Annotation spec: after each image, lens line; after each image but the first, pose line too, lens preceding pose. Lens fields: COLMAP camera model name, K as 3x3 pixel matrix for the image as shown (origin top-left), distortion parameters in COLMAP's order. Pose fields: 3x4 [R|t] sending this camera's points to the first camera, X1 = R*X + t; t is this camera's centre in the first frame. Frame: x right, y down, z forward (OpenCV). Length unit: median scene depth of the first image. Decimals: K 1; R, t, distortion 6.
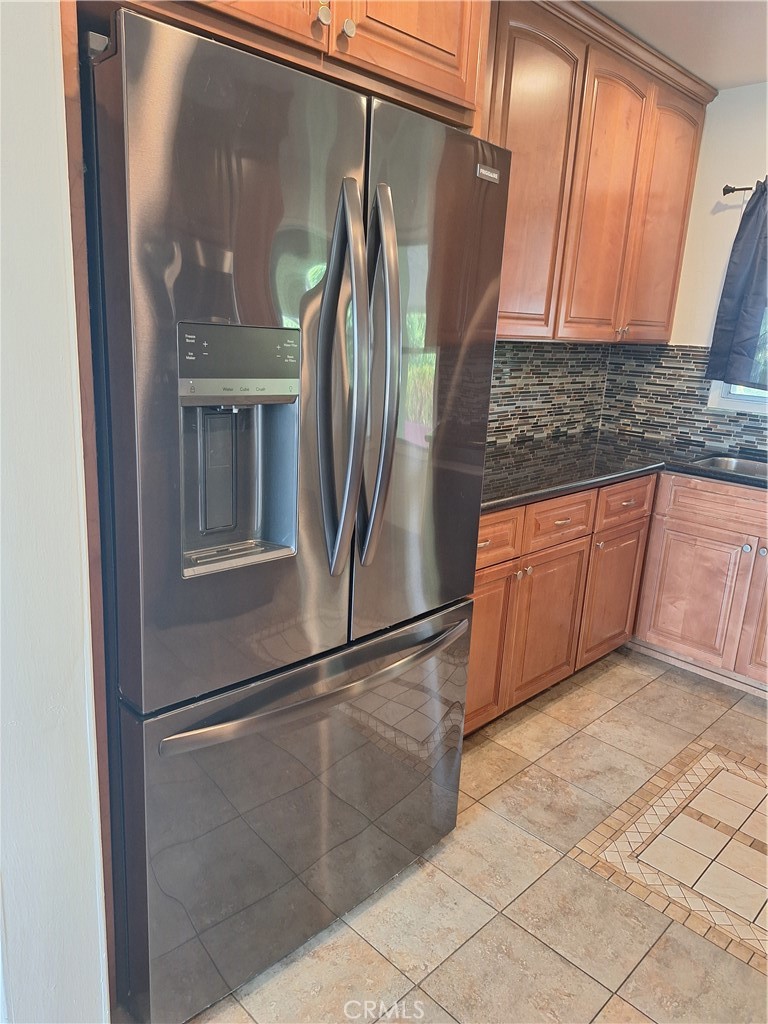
lens RADIAL K [[727.1, 0, 375.4], [0, 727.1, 504.4], [0, 0, 1]] dist [0.067496, -0.067203]
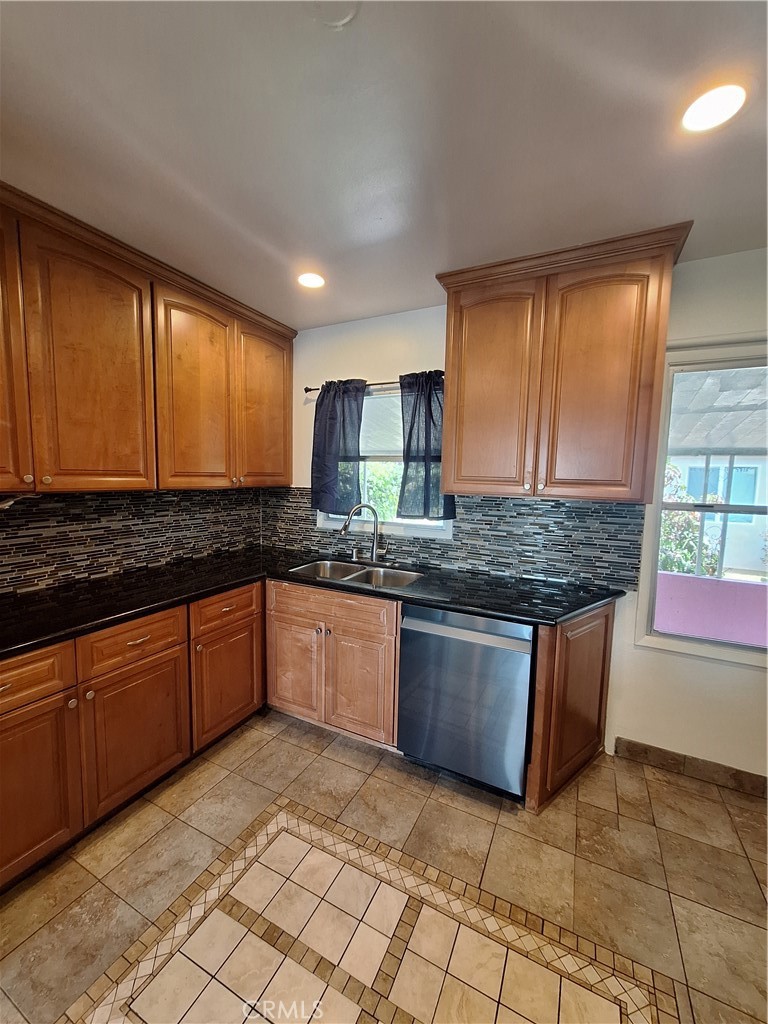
lens RADIAL K [[408.4, 0, 380.5], [0, 408.4, 511.5], [0, 0, 1]] dist [-0.005756, 0.002438]
pose [[0.952248, -0.061222, 0.299126, 0.345535], [0.104669, 0.985782, -0.131445, -0.042255], [-0.286826, 0.156477, 0.945117, 0.178302]]
